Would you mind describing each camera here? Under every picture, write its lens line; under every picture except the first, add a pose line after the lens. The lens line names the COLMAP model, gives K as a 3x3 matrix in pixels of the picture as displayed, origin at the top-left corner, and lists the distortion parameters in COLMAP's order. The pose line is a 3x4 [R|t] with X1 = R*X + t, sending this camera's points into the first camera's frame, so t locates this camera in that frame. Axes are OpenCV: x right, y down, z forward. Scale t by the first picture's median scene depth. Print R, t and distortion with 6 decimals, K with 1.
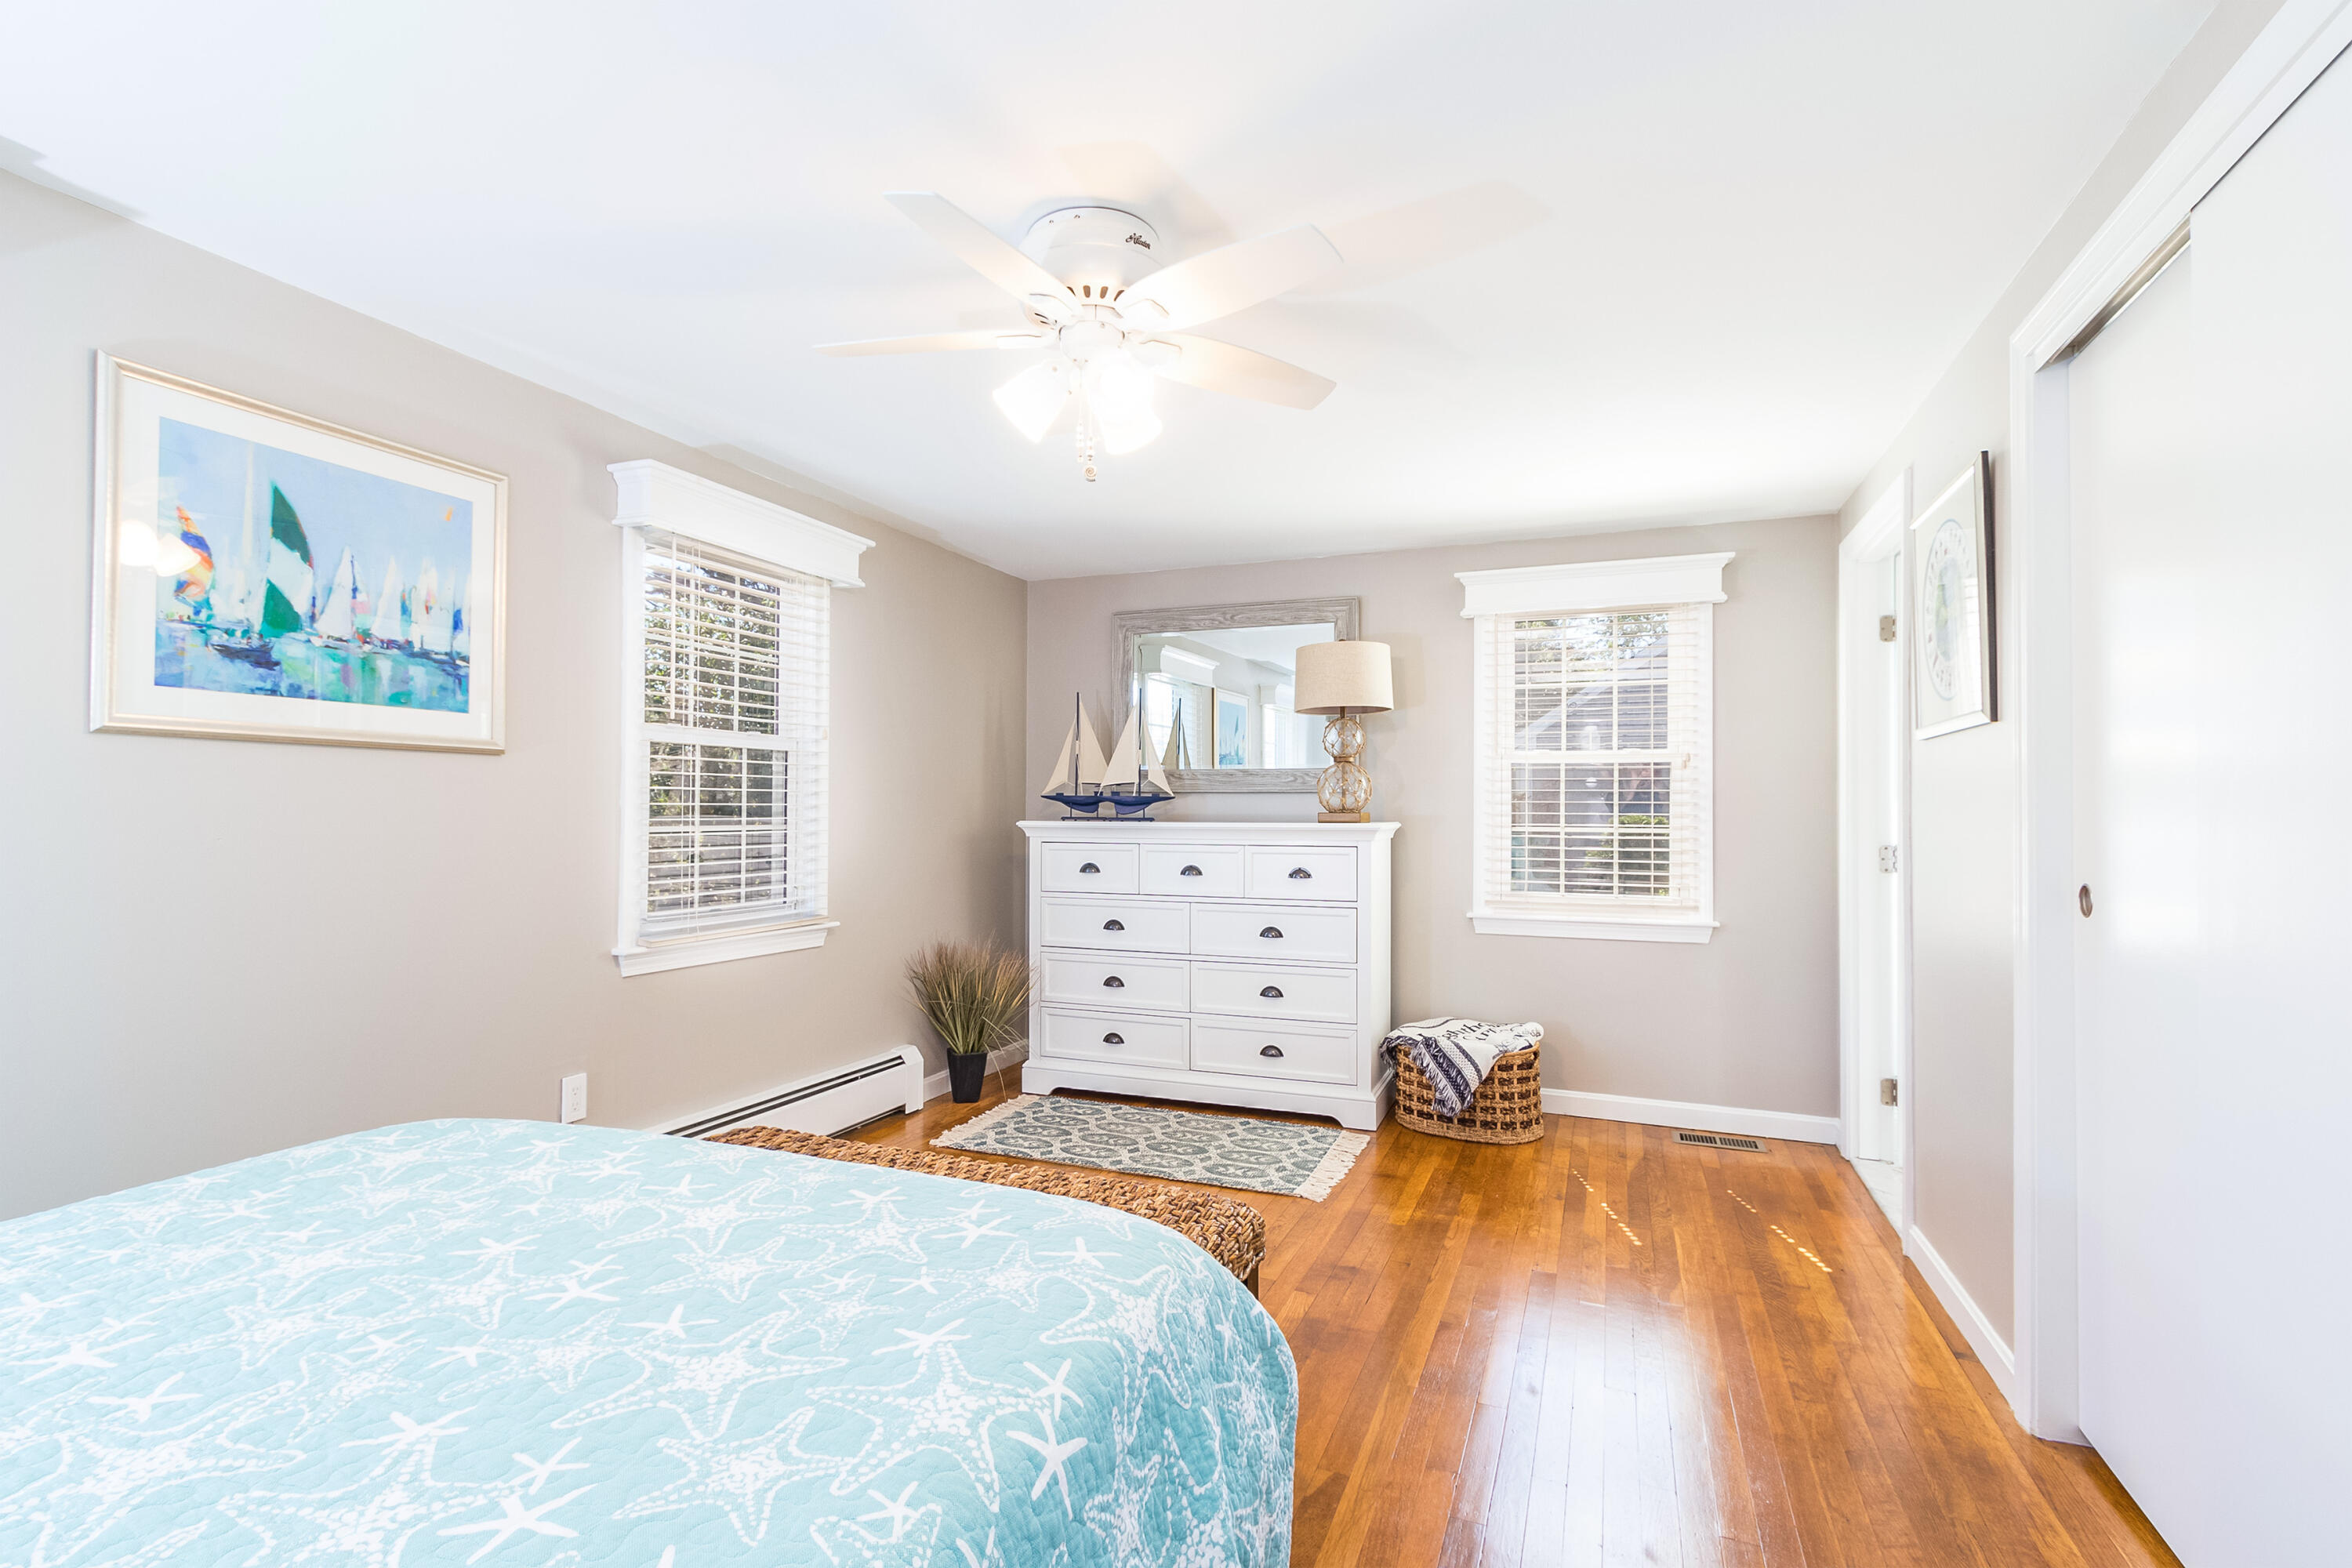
lens RADIAL K [[1109.4, 0, 1175.8], [0, 1109.4, 803.6], [0, 0, 1]] dist [0.019447, 0.000150]
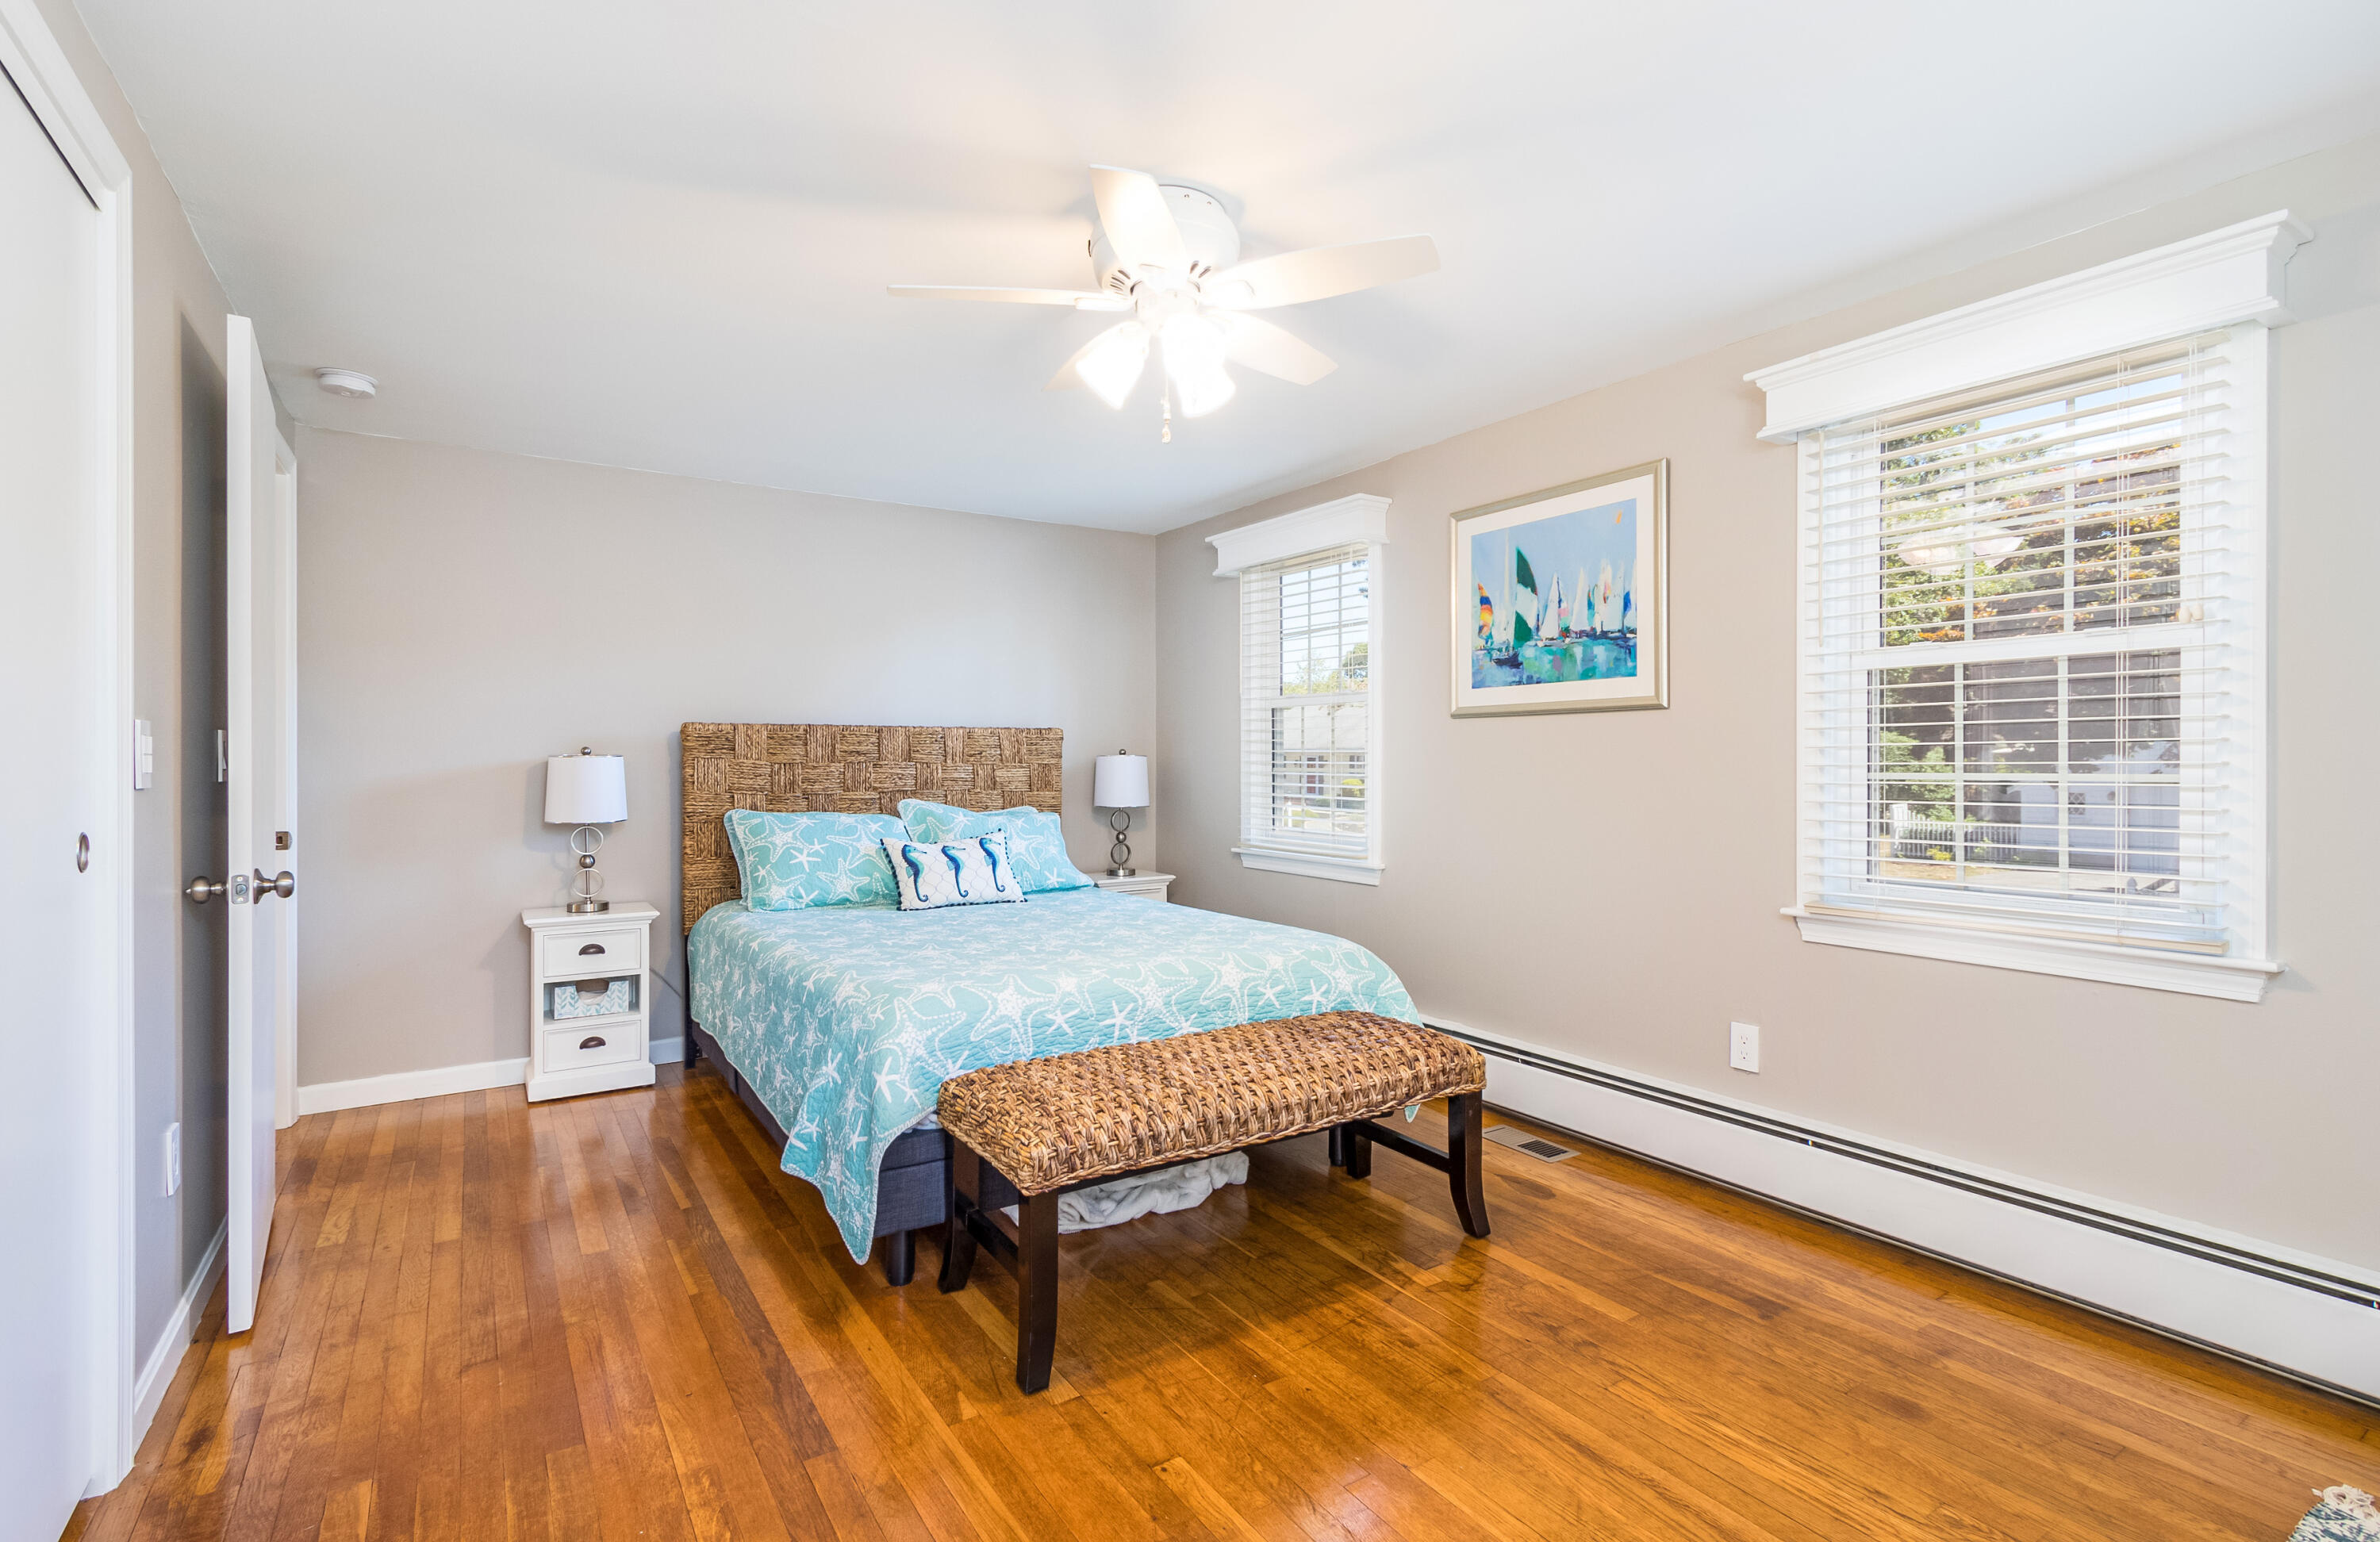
lens RADIAL K [[1101.1, 0, 1189.5], [0, 1101.1, 758.2], [0, 0, 1]] dist [0.002831, -0.000212]
pose [[-0.574905, -0.003767, -0.818212, 0.639951], [0.011190, 0.999860, -0.012465, 0.017138], [0.818144, -0.016323, -0.574782, 1.364824]]
